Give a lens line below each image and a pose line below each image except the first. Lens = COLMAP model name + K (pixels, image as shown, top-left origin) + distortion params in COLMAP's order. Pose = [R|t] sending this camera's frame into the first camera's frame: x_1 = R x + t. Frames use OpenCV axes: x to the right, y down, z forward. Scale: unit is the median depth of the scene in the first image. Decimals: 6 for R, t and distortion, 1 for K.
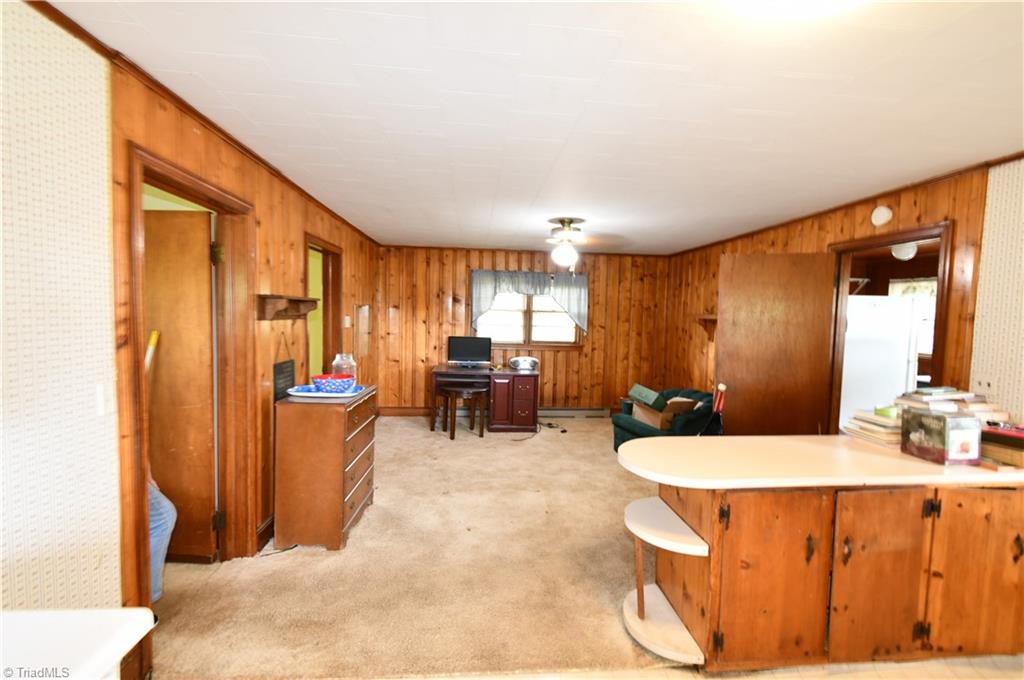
lens RADIAL K [[448.1, 0, 512.0], [0, 448.1, 340.0], [0, 0, 1]] dist [0.001314, 0.000359]
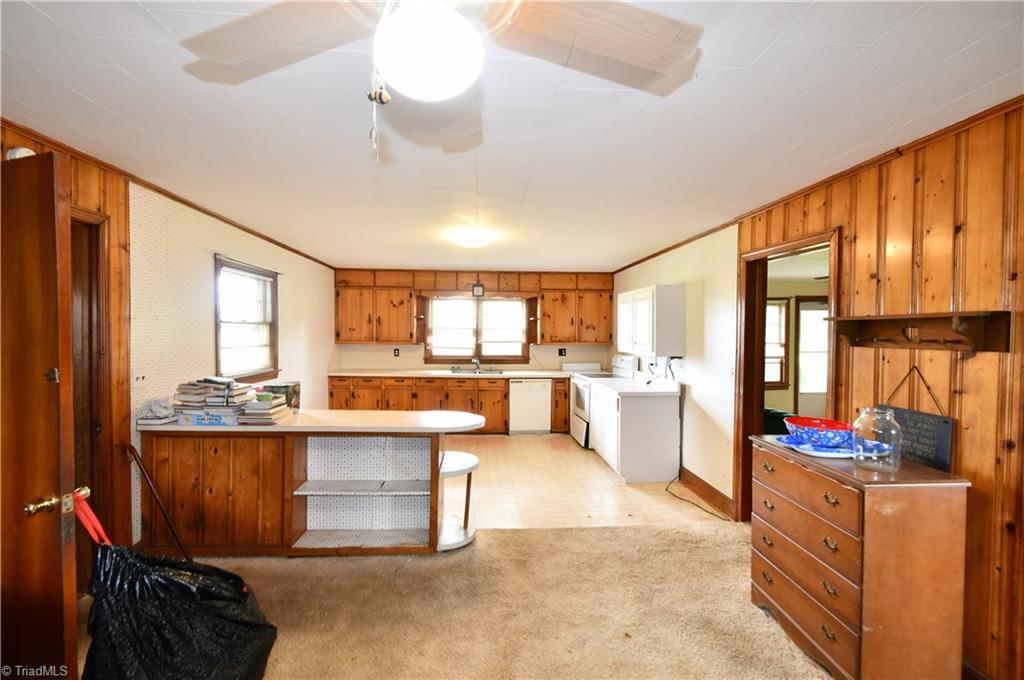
lens RADIAL K [[452.6, 0, 512.0], [0, 452.6, 340.0], [0, 0, 1]] dist [-0.023691, 0.000134]
pose [[-0.999391, -0.034863, -0.001617, 0.131623], [-0.034882, 0.996305, 0.078489, -0.115466], [-0.001125, 0.078498, -0.996914, 2.090398]]
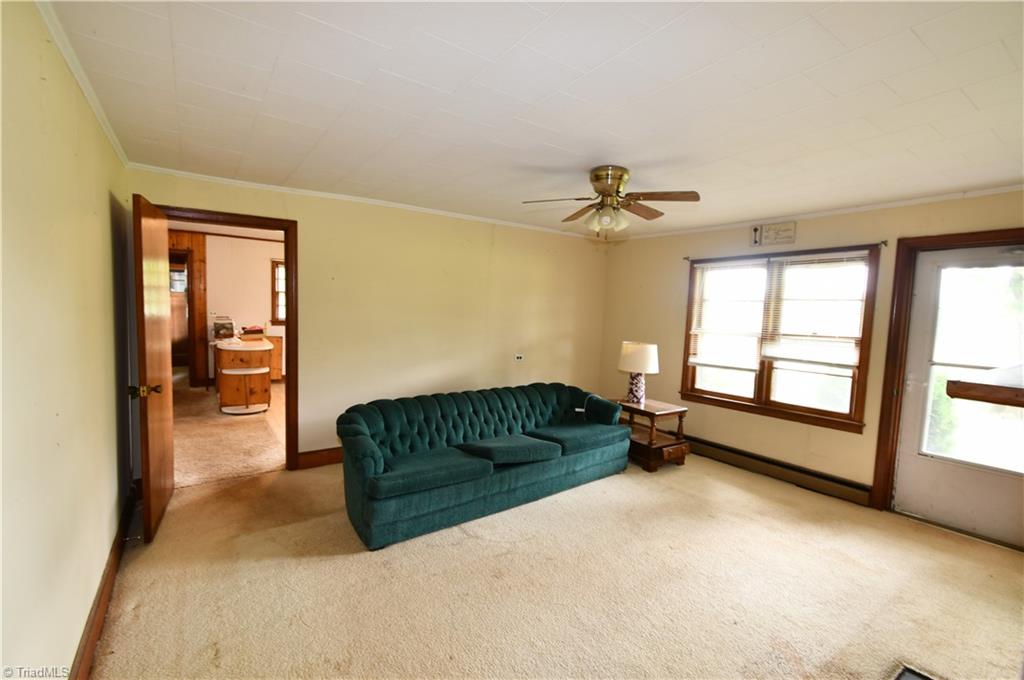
lens RADIAL K [[452.6, 0, 512.0], [0, 452.6, 340.0], [0, 0, 1]] dist [-0.023691, 0.000134]
pose [[-0.518945, -0.111852, 0.847458, -2.311458], [-0.004814, 0.991769, 0.127951, -0.099722], [-0.854794, 0.062320, -0.515212, 0.854574]]
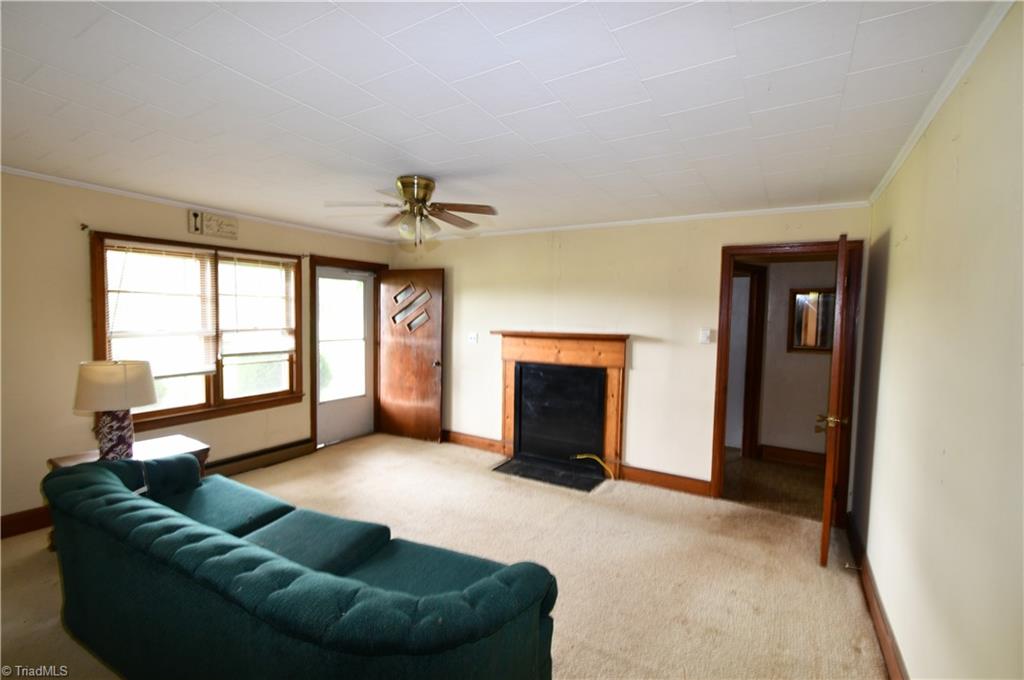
lens RADIAL K [[448.1, 0, 512.0], [0, 448.1, 340.0], [0, 0, 1]] dist [0.001314, 0.000359]
pose [[-0.567032, -0.000144, -0.823696, -0.654997], [-0.085751, 0.994577, 0.058857, -0.063435], [0.819220, 0.104007, -0.563969, 0.922806]]
